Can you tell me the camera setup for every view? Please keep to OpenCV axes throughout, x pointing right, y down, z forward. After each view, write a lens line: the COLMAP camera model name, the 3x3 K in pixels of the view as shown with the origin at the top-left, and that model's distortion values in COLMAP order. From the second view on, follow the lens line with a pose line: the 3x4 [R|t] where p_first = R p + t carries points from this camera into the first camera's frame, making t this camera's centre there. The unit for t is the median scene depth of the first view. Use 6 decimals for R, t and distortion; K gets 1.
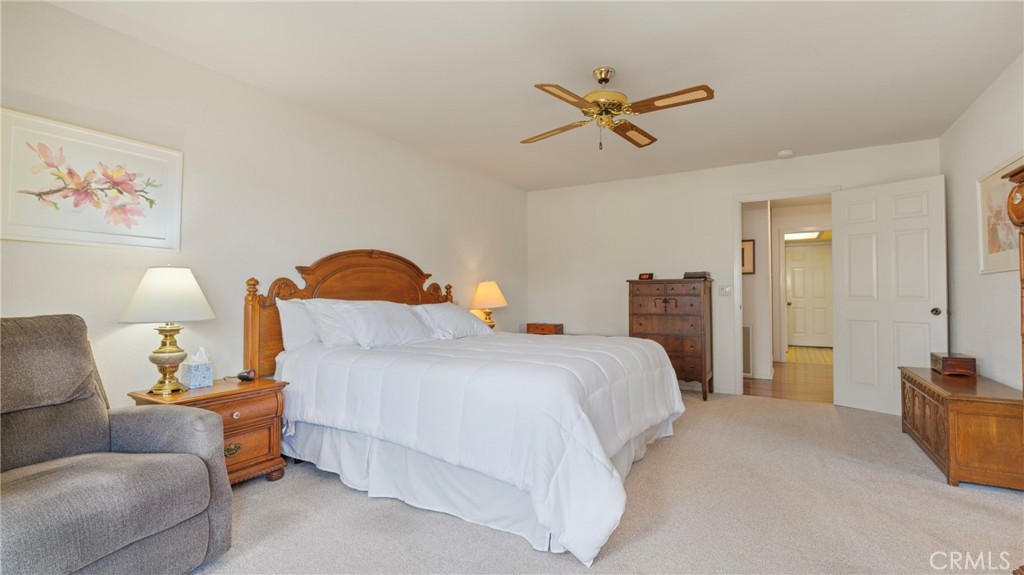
lens RADIAL K [[461.3, 0, 513.2], [0, 461.3, 283.5], [0, 0, 1]] dist [0.000164, 0.000210]
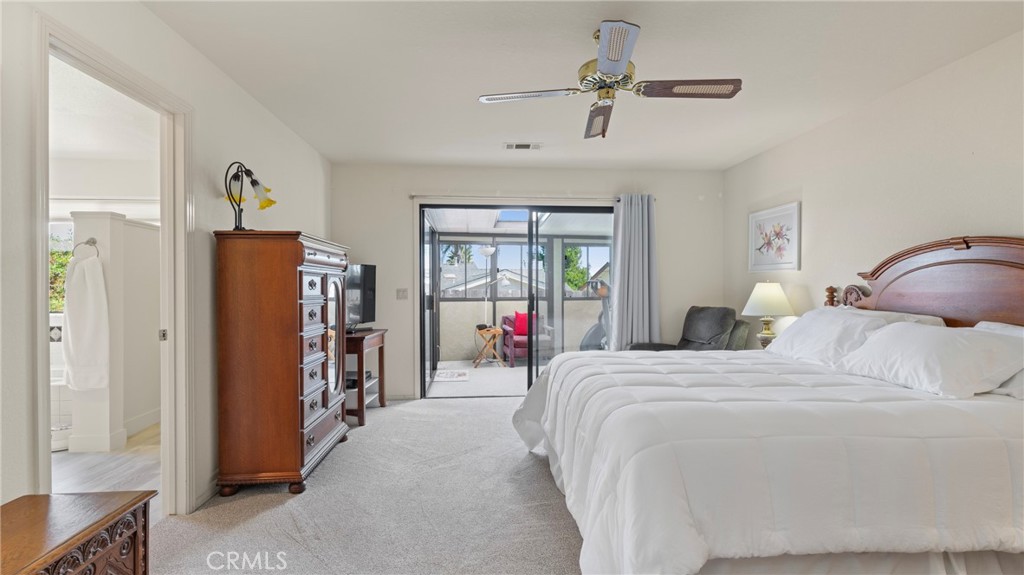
lens RADIAL K [[461.3, 0, 513.2], [0, 461.3, 283.5], [0, 0, 1]] dist [0.000164, 0.000210]
pose [[-0.823894, -0.002533, -0.566738, 0.941040], [0.016094, 0.999482, -0.027865, 0.000502], [0.566515, -0.032079, -0.823427, 1.856521]]
